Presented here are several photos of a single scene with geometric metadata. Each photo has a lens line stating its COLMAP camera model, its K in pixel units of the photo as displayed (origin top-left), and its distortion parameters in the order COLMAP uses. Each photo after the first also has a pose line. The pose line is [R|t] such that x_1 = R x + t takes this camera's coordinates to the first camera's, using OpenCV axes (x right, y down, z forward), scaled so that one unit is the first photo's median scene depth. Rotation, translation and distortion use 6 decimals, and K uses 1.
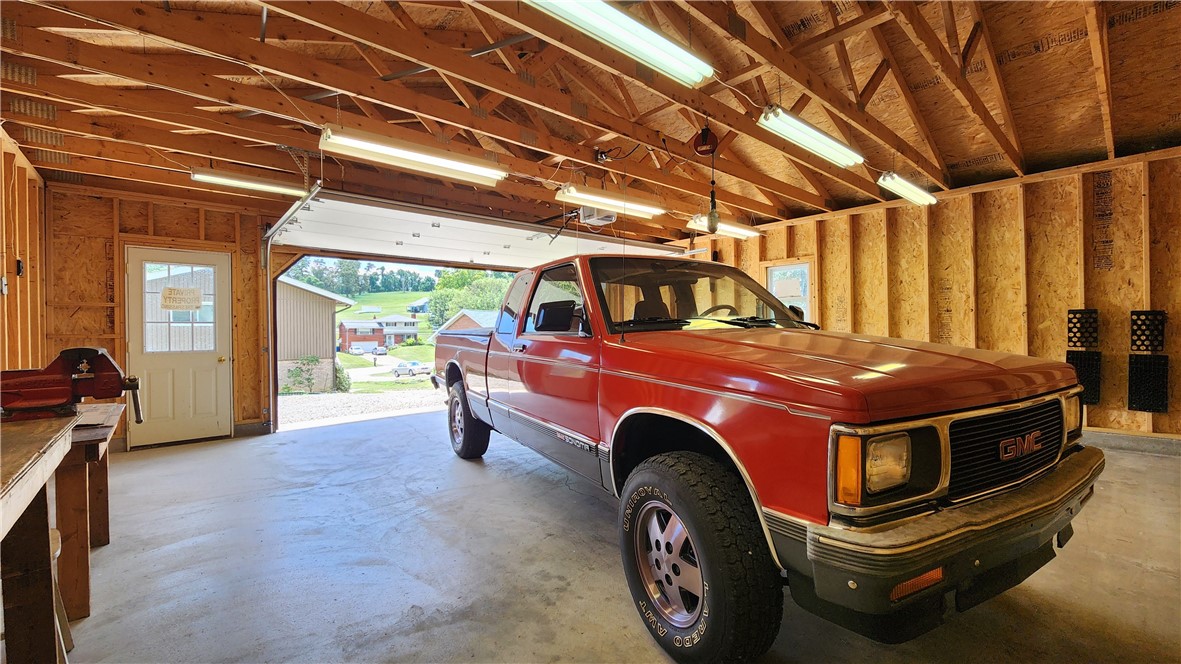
lens RADIAL K [[485.1, 0, 590.5], [0, 485.1, 332.0], [0, 0, 1]] dist [0.000128, -0.000256]
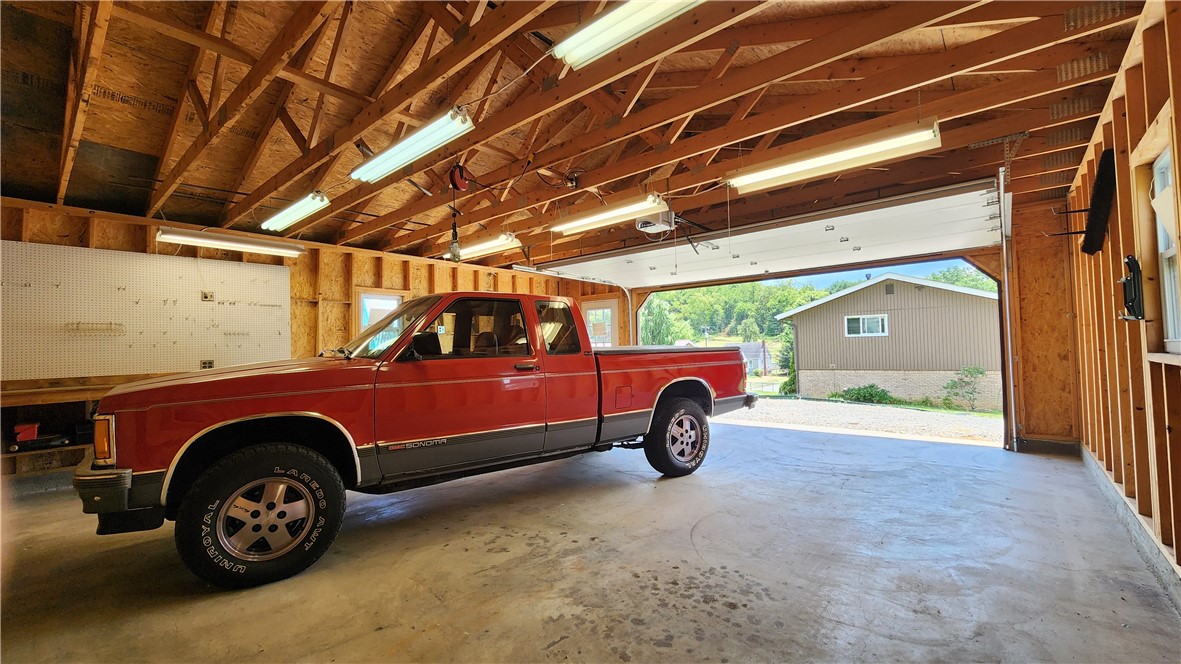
lens RADIAL K [[485.1, 0, 590.5], [0, 485.1, 332.0], [0, 0, 1]] dist [0.000128, -0.000256]
pose [[0.135332, -0.025807, -0.990464, 0.691660], [0.008306, 0.999655, -0.024912, -0.013729], [0.990765, -0.004855, 0.135500, 0.604619]]
